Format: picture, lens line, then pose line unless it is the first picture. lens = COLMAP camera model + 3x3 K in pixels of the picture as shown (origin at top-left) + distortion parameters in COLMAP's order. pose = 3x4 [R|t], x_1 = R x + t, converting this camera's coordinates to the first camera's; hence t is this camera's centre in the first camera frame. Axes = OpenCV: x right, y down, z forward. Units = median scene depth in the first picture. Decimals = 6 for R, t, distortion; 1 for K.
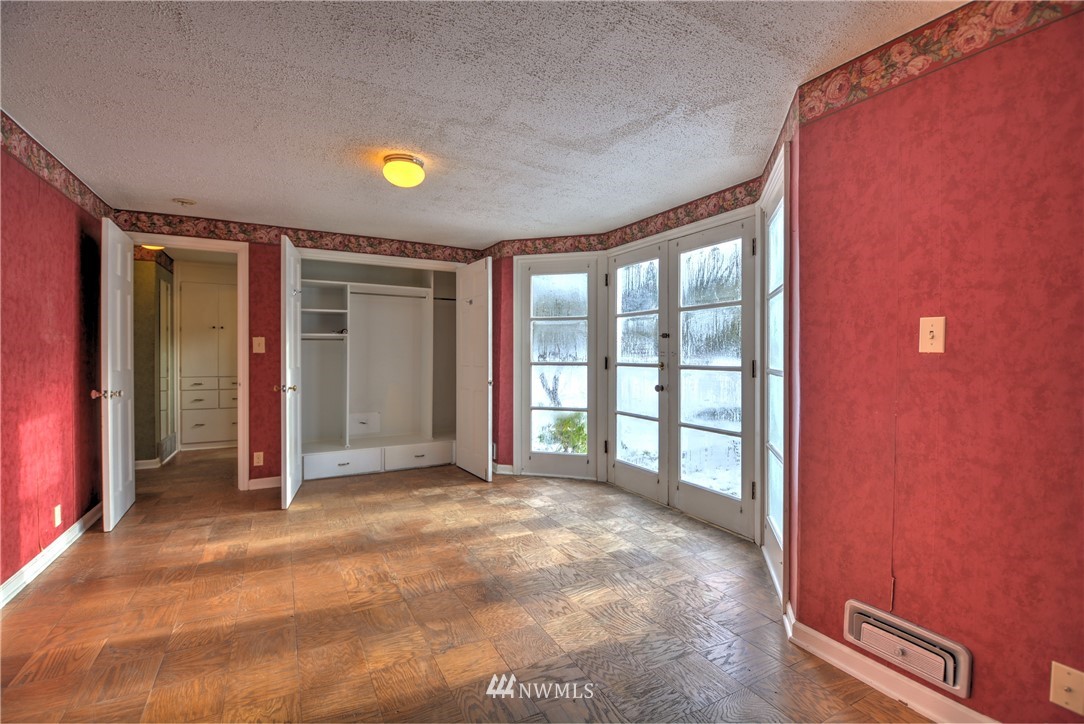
lens RADIAL K [[476.5, 0, 541.9], [0, 476.5, 356.6], [0, 0, 1]] dist [0.001841, -0.000060]
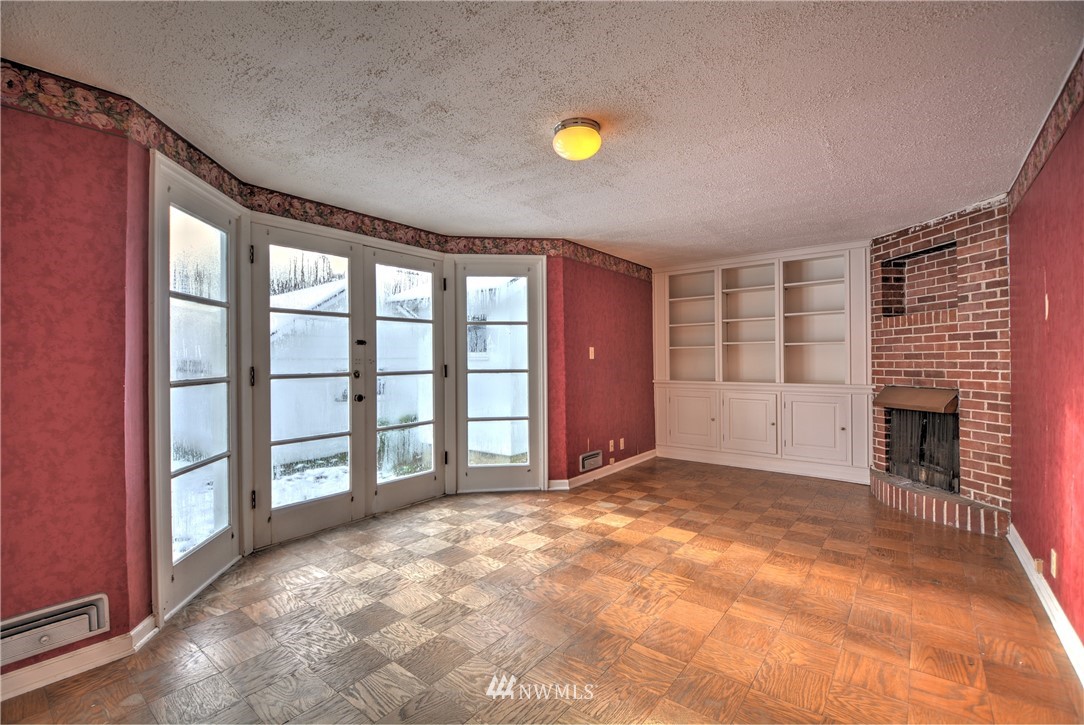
lens RADIAL K [[476.5, 0, 541.9], [0, 476.5, 357.1], [0, 0, 1]] dist [0.001841, -0.000060]
pose [[-0.395559, 0.000782, 0.918440, -0.857915], [0.010238, 0.999941, 0.003557, -0.015805], [-0.918384, 0.010810, -0.395543, 1.165257]]
